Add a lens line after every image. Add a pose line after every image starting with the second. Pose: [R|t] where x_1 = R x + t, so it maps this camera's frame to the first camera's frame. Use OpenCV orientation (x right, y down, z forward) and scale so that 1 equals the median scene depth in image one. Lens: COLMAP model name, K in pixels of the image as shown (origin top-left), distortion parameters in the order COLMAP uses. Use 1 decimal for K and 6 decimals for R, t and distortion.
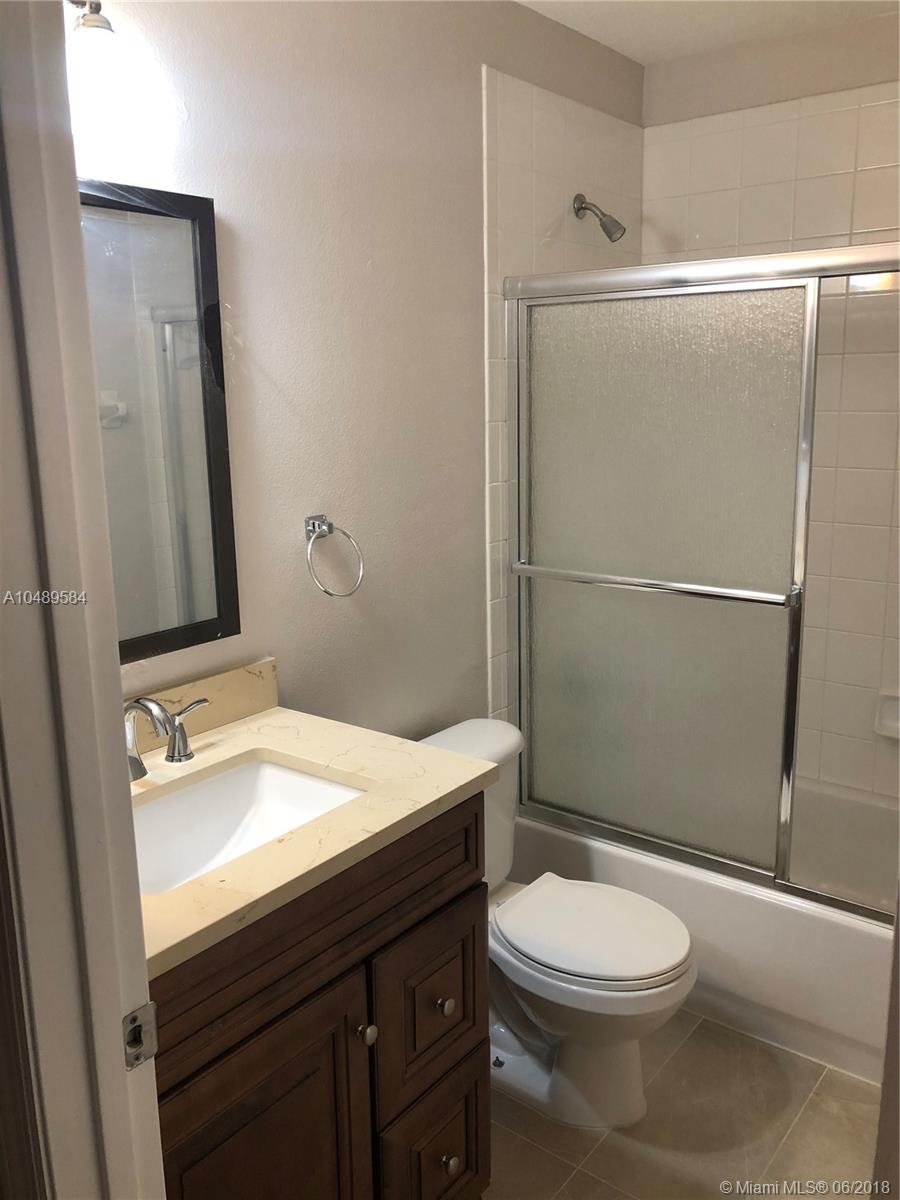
lens RADIAL K [[989.3, 0, 458.0], [0, 989.3, 589.4], [0, 0, 1]] dist [0.019304, -0.007348]
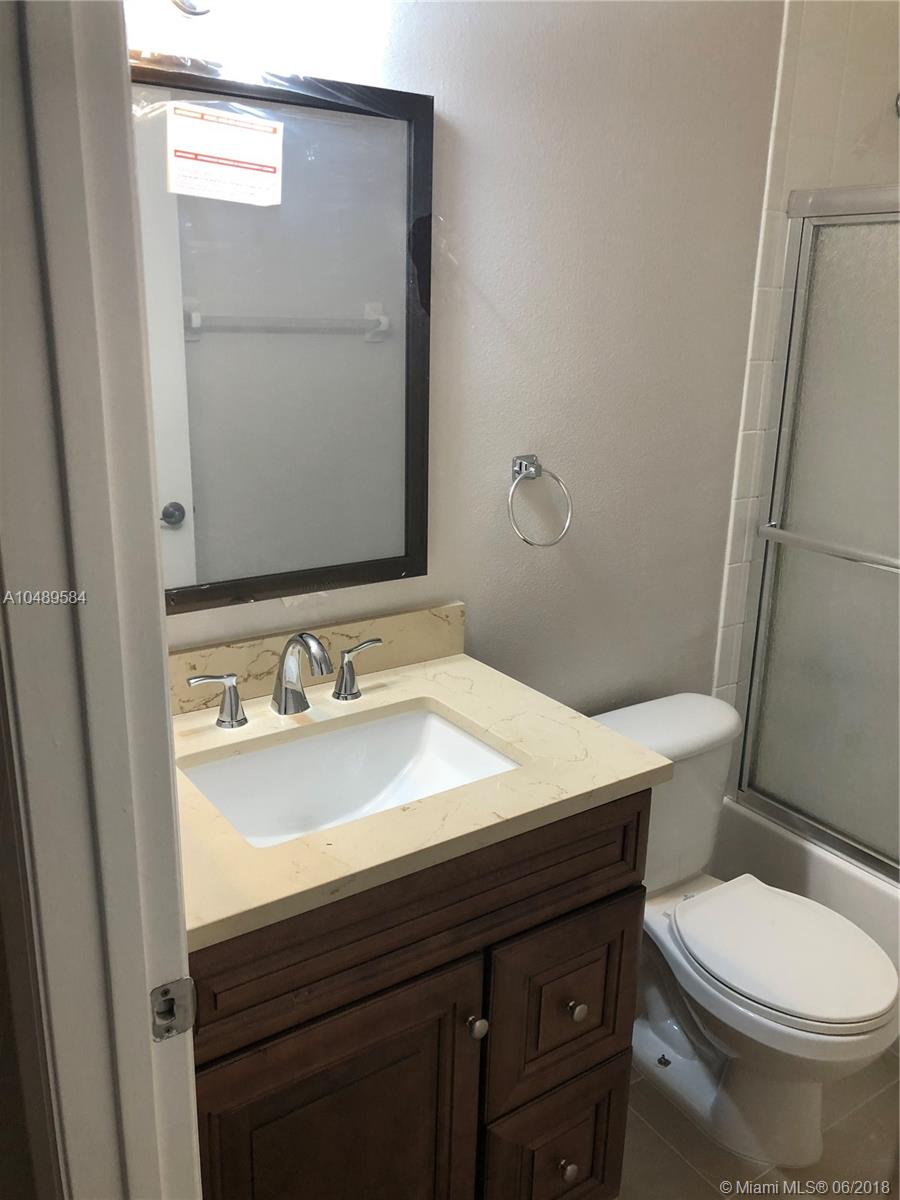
lens RADIAL K [[1003.2, 0, 450.0], [0, 1003.2, 600.0], [0, 0, 1]] dist [0.016509, -0.009893]
pose [[0.952617, 0.127778, -0.276033, 0.076142], [-0.104589, 0.989752, 0.097218, -0.029498], [0.285626, -0.063741, 0.956219, 0.096026]]
